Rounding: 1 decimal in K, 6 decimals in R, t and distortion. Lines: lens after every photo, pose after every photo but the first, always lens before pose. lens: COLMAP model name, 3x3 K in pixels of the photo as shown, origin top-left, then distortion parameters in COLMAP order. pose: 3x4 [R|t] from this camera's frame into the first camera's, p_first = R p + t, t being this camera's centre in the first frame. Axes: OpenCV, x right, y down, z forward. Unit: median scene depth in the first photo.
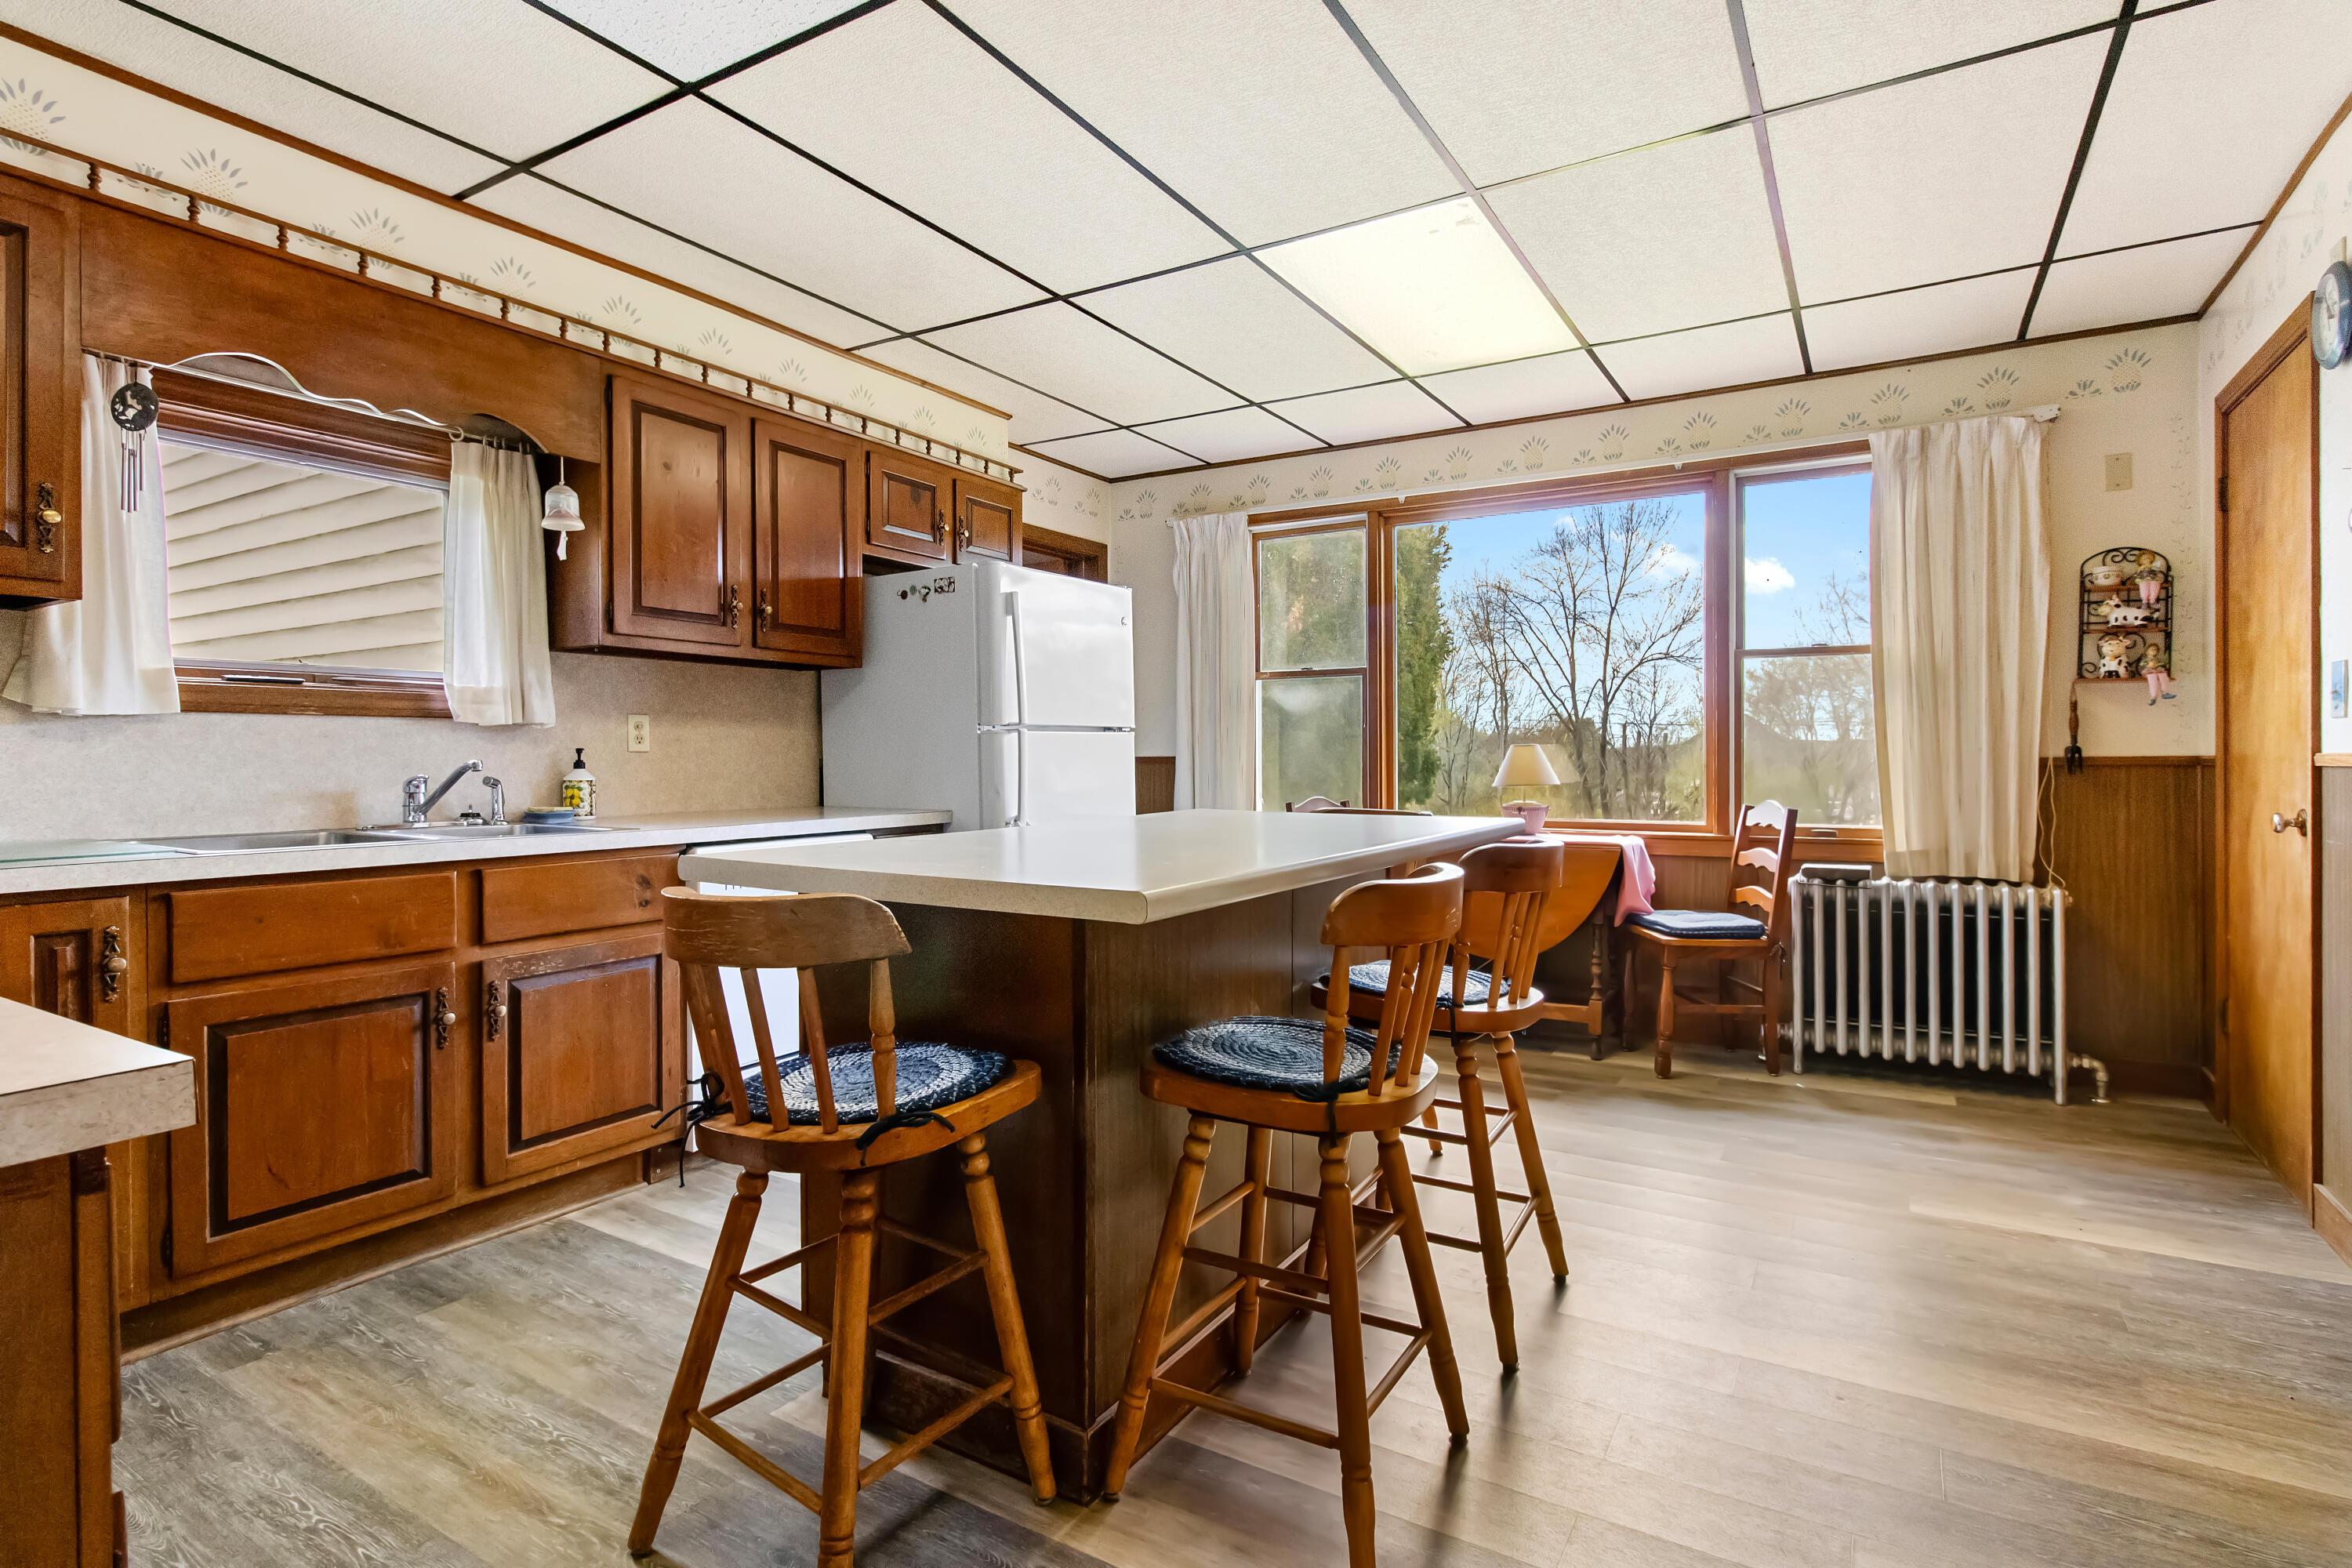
lens RADIAL K [[1168.8, 0, 1178.8], [0, 1168.8, 749.2], [0, 0, 1]] dist [-0.000220, -0.000242]
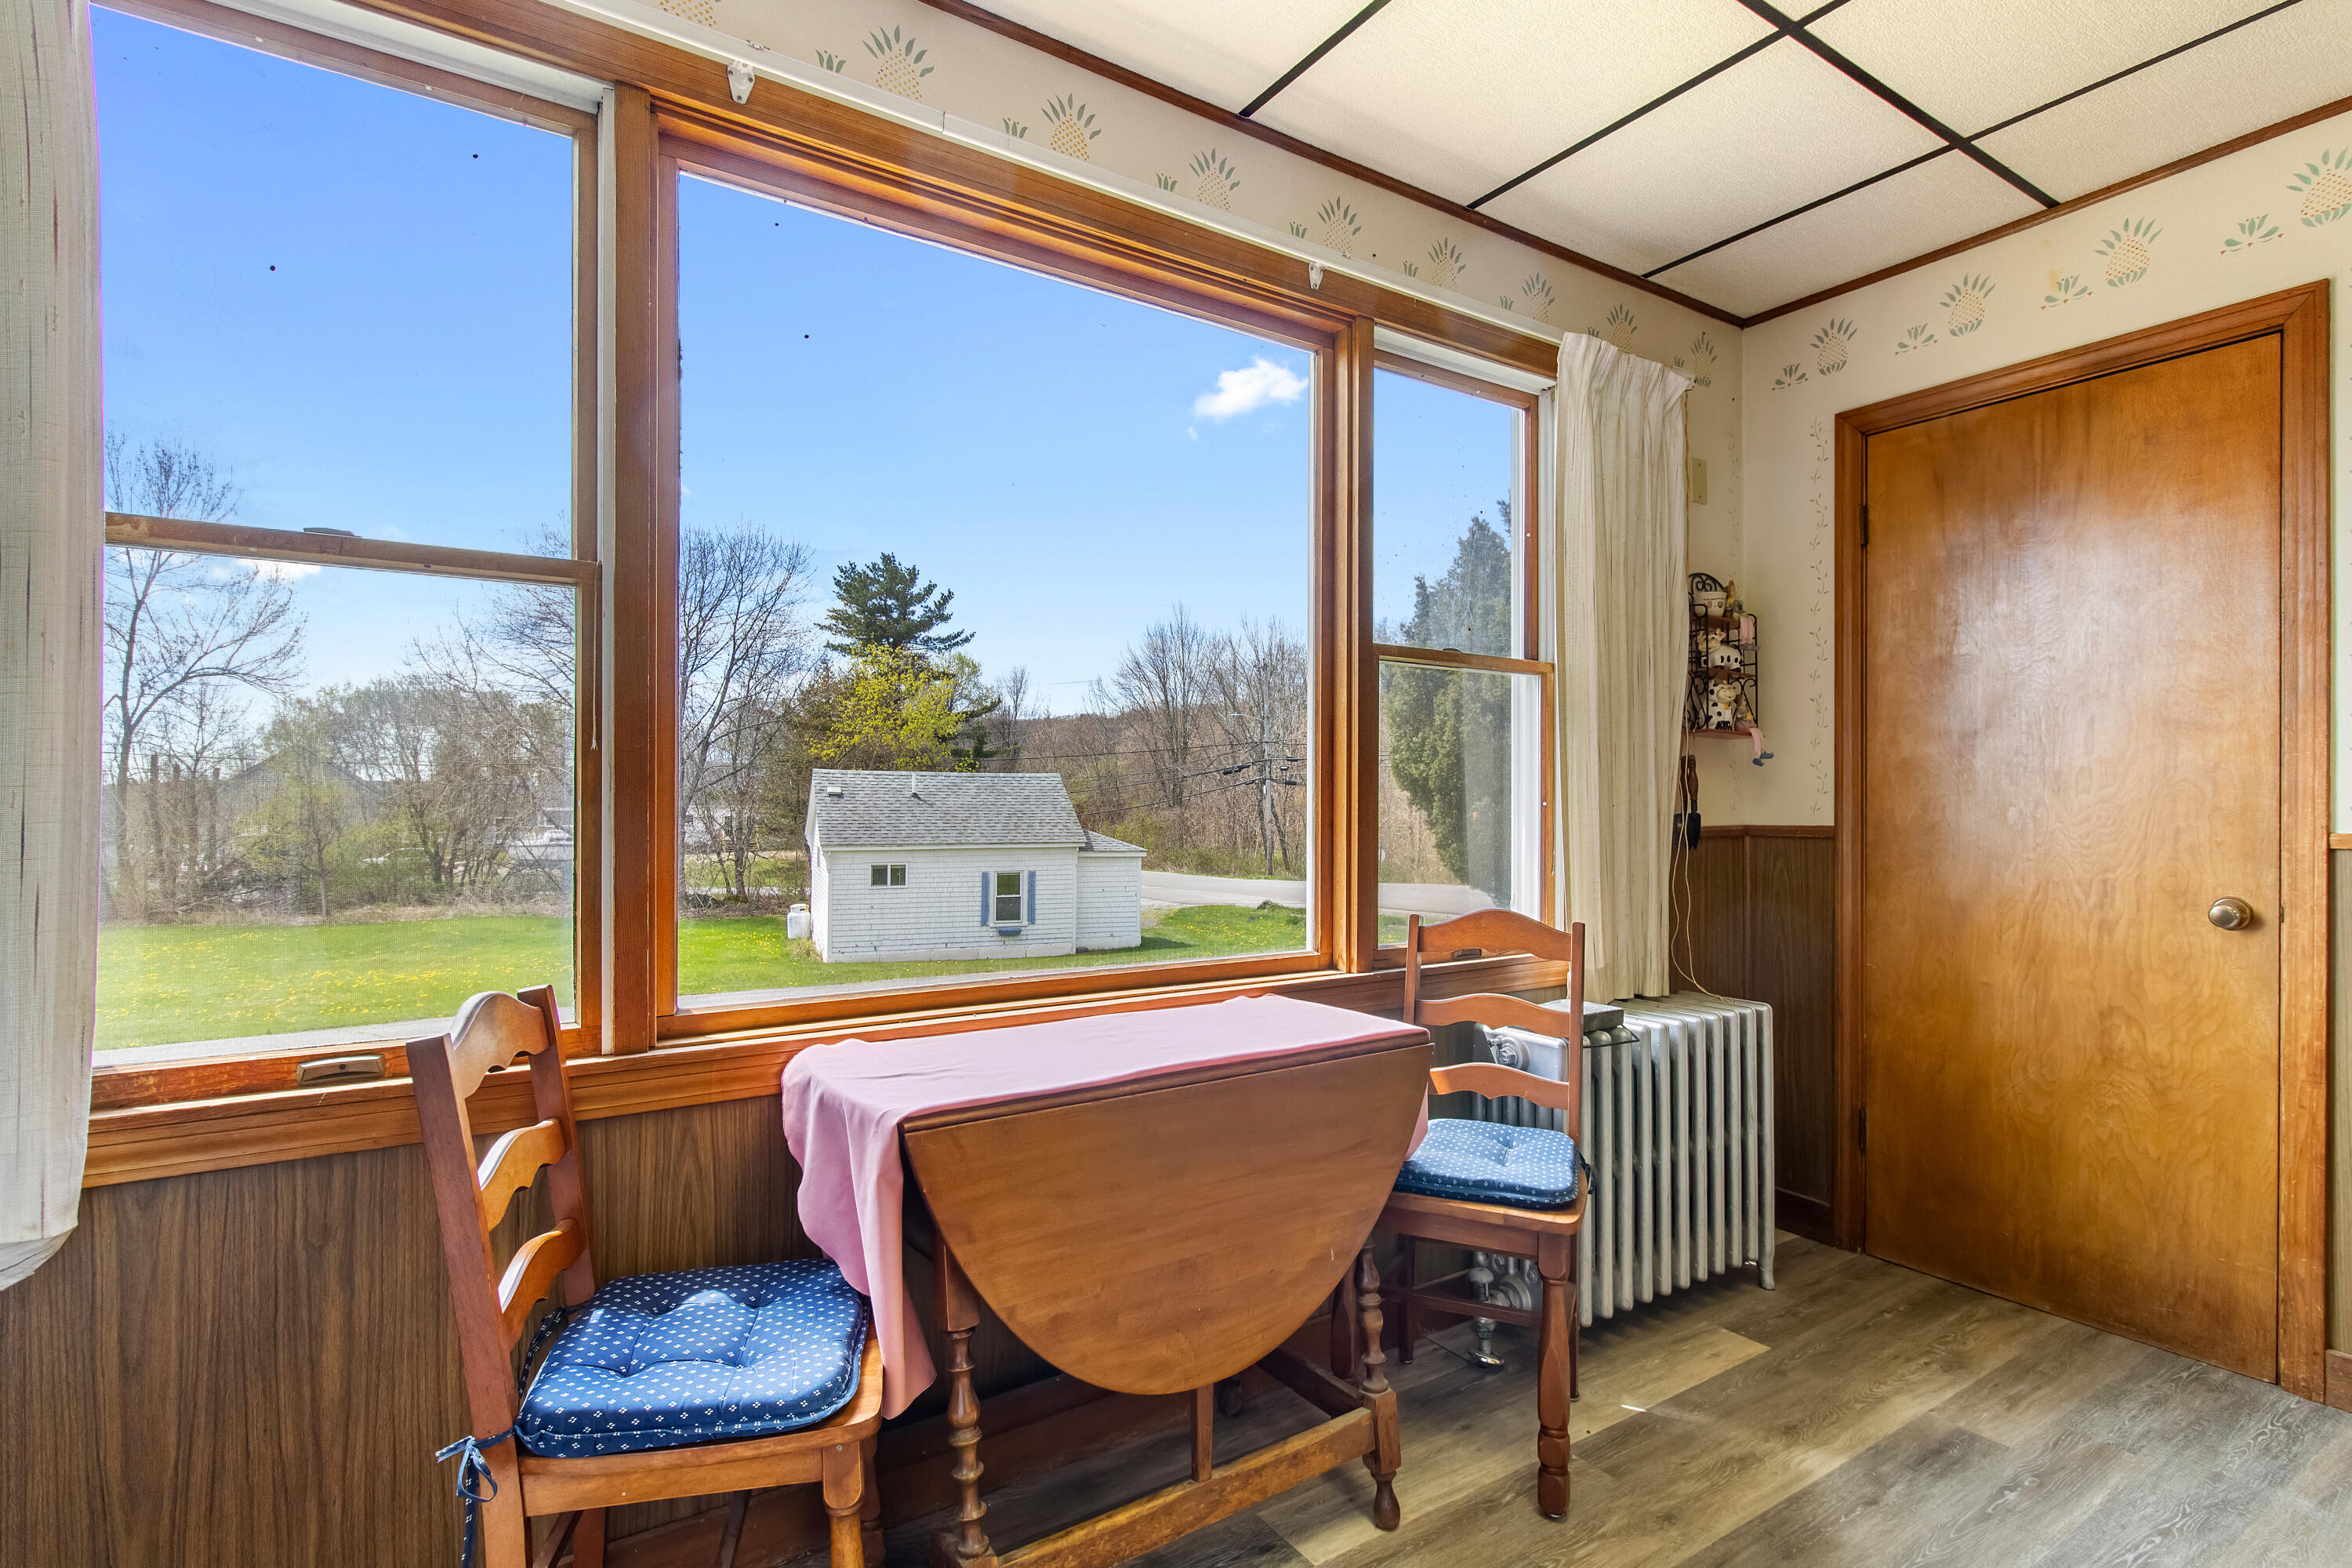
lens RADIAL K [[1143.0, 0, 1176.0], [0, 1143.0, 784.0], [0, 0, 1]] dist [0.010738, 0.000006]
pose [[0.422435, 0.005078, 0.906379, -0.088703], [-0.000830, 0.999986, -0.005216, -0.018805], [-0.906393, 0.001451, 0.422433, 1.001750]]
